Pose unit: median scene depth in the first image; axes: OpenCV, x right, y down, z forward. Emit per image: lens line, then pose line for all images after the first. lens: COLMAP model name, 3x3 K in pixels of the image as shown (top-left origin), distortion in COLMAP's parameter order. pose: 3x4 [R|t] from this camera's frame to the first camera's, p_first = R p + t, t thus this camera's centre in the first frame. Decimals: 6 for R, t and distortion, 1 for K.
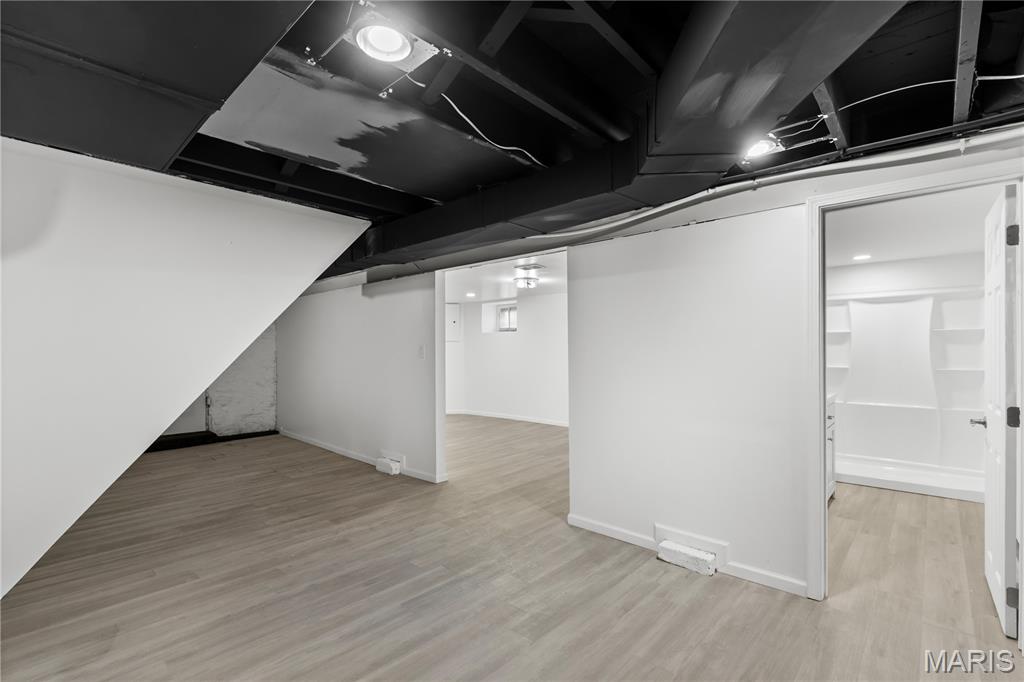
lens RADIAL K [[470.6, 0, 513.8], [0, 470.6, 348.6], [0, 0, 1]] dist [-0.005325, -0.000097]
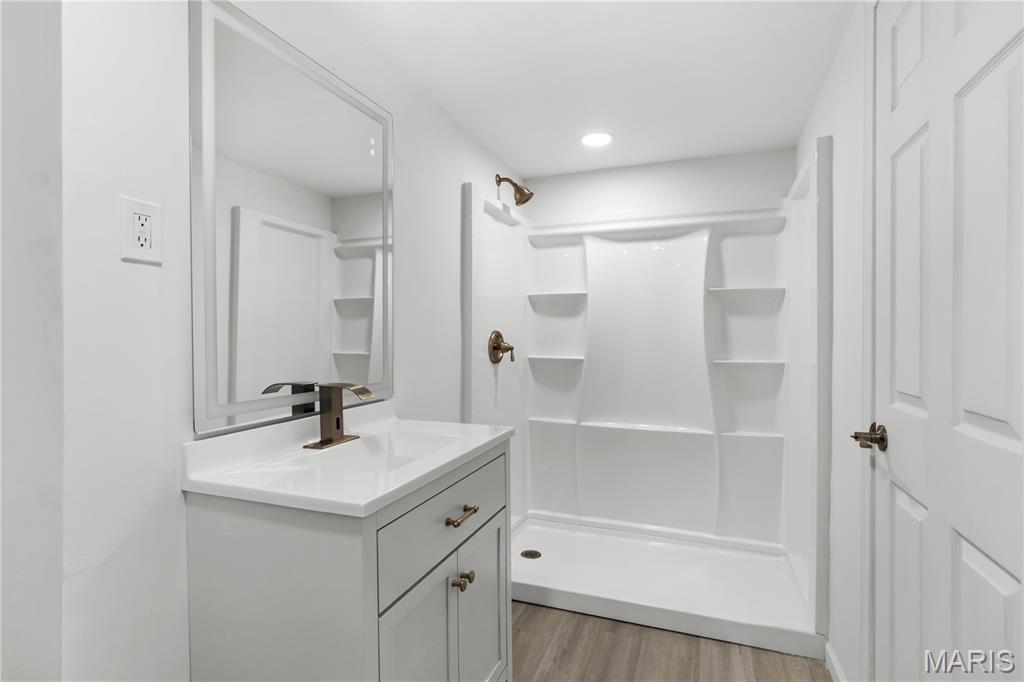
lens RADIAL K [[502.3, 0, 511.3], [0, 502.3, 334.4], [0, 0, 1]] dist [-0.001824, -0.000249]
pose [[0.933667, -0.006350, 0.358086, 0.465526], [0.000632, 0.999870, 0.016083, 0.003270], [-0.358142, -0.014790, 0.933550, 0.530671]]
